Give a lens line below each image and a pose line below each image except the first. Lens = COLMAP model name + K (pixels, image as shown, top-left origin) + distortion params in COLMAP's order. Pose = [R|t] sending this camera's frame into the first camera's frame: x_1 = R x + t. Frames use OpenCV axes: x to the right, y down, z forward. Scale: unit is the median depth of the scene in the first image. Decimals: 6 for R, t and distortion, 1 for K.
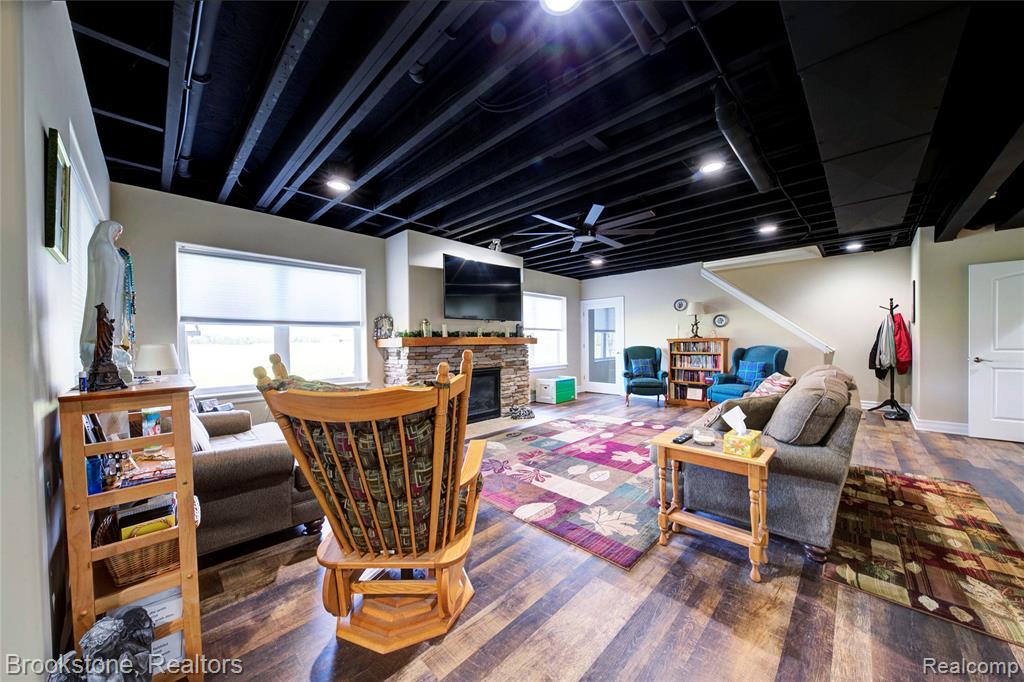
lens RADIAL K [[351.8, 0, 512.1], [0, 351.8, 345.1], [0, 0, 1]] dist [0.009561, -0.005567]
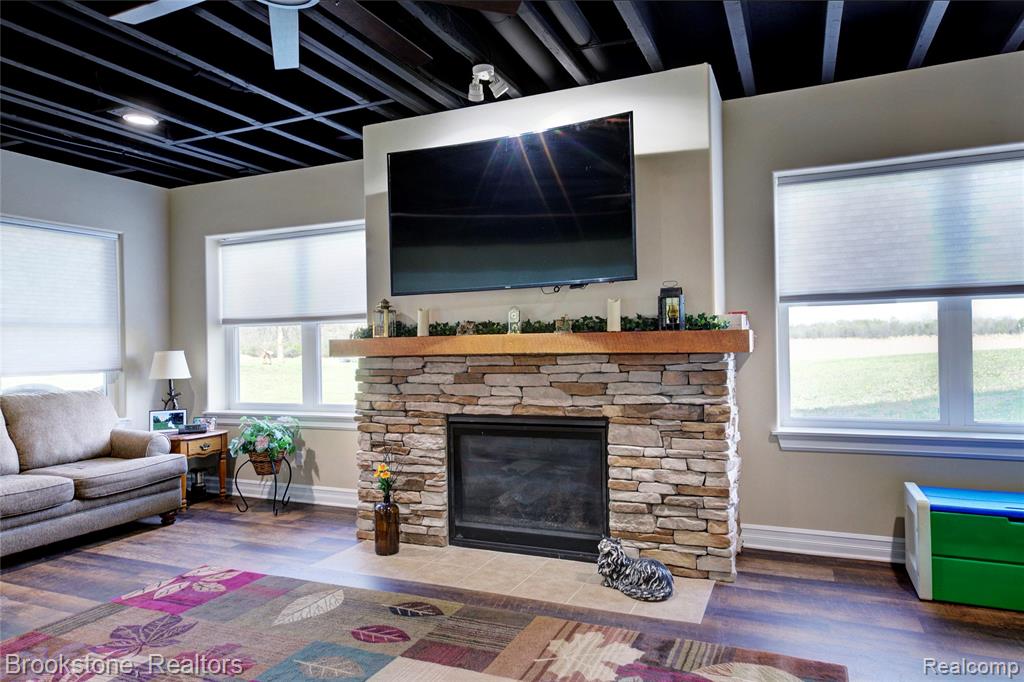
lens RADIAL K [[658.3, 0, 512.0], [0, 658.3, 341.0], [0, 0, 1]] dist [0.007369, 0.002360]
pose [[0.355097, 0.000258, -0.934829, 0.566988], [0.008259, 0.999960, 0.003413, -0.017179], [0.934793, -0.008933, 0.355081, 0.729787]]
